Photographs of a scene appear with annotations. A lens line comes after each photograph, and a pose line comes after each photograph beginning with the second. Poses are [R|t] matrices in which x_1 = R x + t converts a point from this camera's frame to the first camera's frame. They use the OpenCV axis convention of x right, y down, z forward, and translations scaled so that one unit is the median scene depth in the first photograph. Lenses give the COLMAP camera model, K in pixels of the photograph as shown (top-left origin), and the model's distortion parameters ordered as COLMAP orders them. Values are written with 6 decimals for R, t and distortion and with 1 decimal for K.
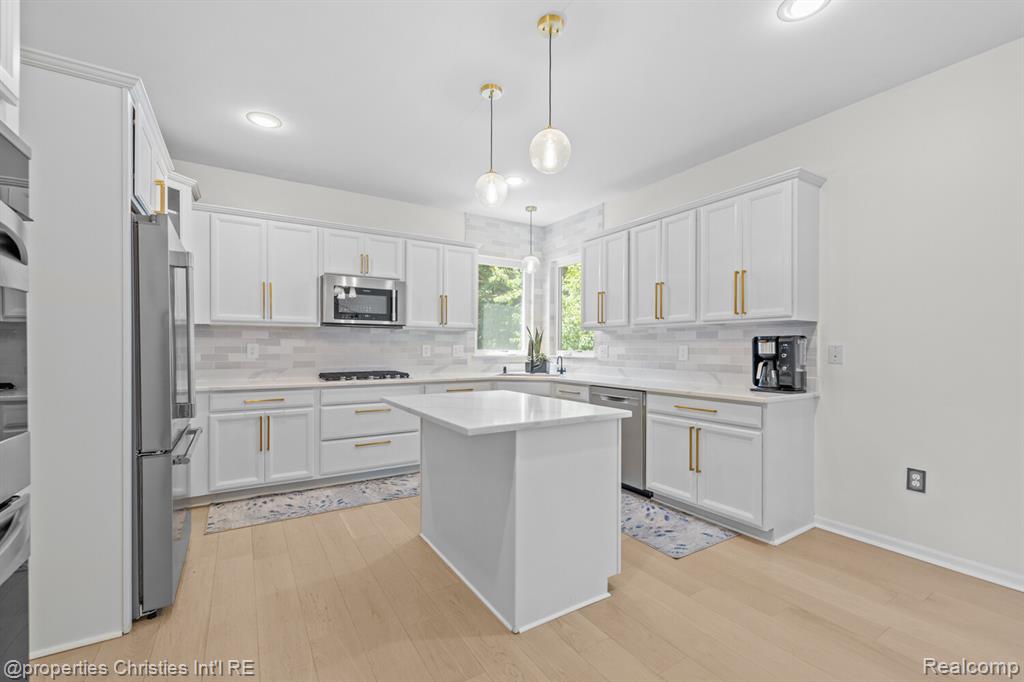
lens RADIAL K [[435.0, 0, 516.7], [0, 435.0, 345.0], [0, 0, 1]] dist [-0.000692, 0.000045]
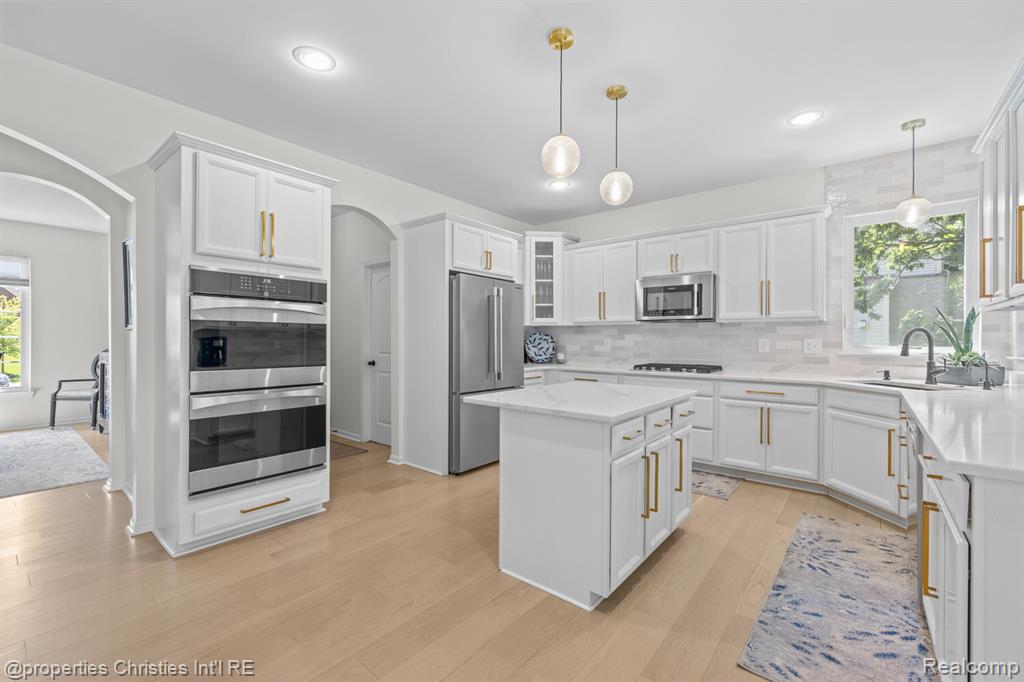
lens RADIAL K [[435.0, 0, 513.8], [0, 435.0, 343.1], [0, 0, 1]] dist [-0.000692, 0.000045]
pose [[0.316217, 0.007500, -0.948657, 0.530679], [0.002704, 0.999958, 0.008806, -0.000650], [0.948683, -0.005350, 0.316183, 0.287018]]
